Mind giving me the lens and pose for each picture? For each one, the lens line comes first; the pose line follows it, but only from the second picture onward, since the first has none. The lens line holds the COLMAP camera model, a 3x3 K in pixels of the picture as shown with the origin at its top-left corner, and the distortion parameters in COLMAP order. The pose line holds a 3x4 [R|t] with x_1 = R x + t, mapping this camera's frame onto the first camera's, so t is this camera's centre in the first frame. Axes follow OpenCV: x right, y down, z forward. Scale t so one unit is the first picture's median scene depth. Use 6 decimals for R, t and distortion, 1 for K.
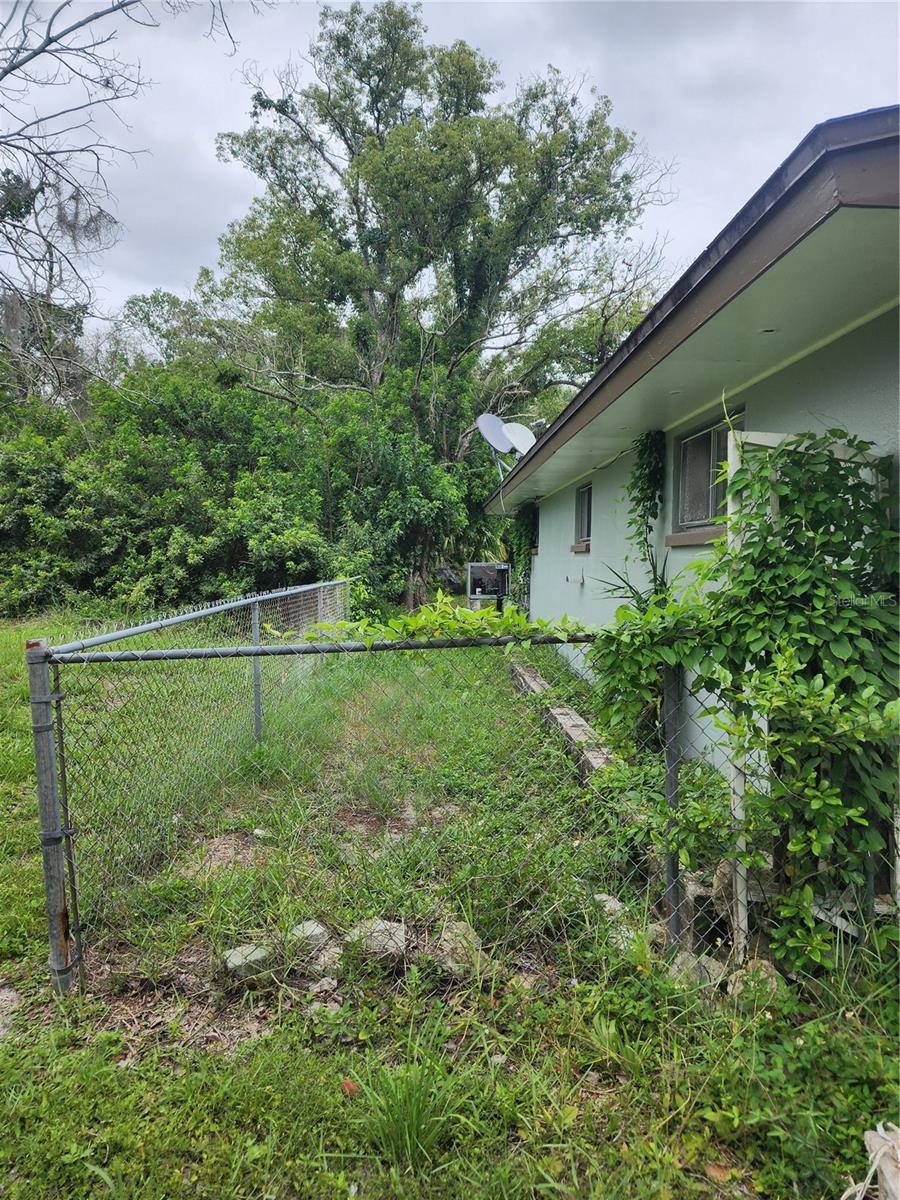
lens RADIAL K [[800.4, 0, 447.9], [0, 800.4, 605.3], [0, 0, 1]] dist [0.057227, -0.050714]
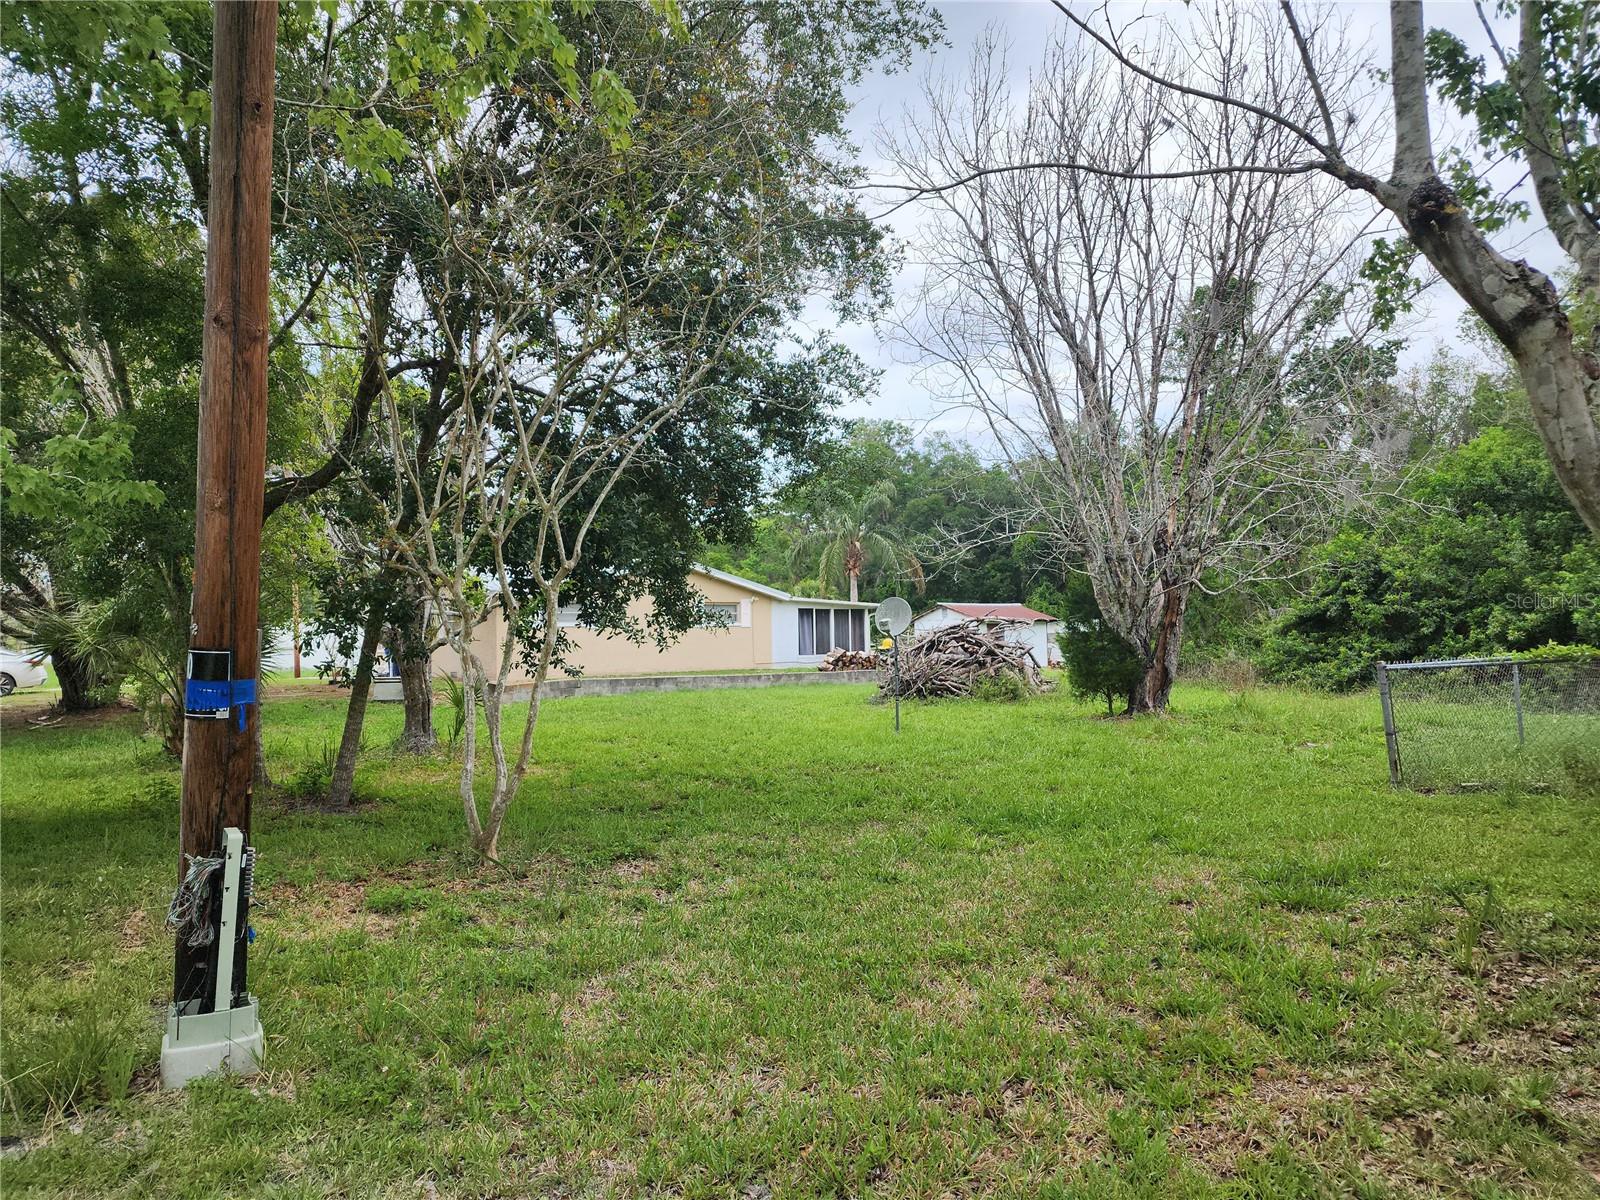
lens RADIAL K [[1067.2, 0, 797.9], [0, 1067.2, 602.5], [0, 0, 1]] dist [0.057227, -0.050714]
pose [[0.592954, -0.064122, -0.802679, 0.236540], [-0.015796, 0.995706, -0.091210, 0.037599], [0.805081, 0.066763, 0.589395, -0.512951]]
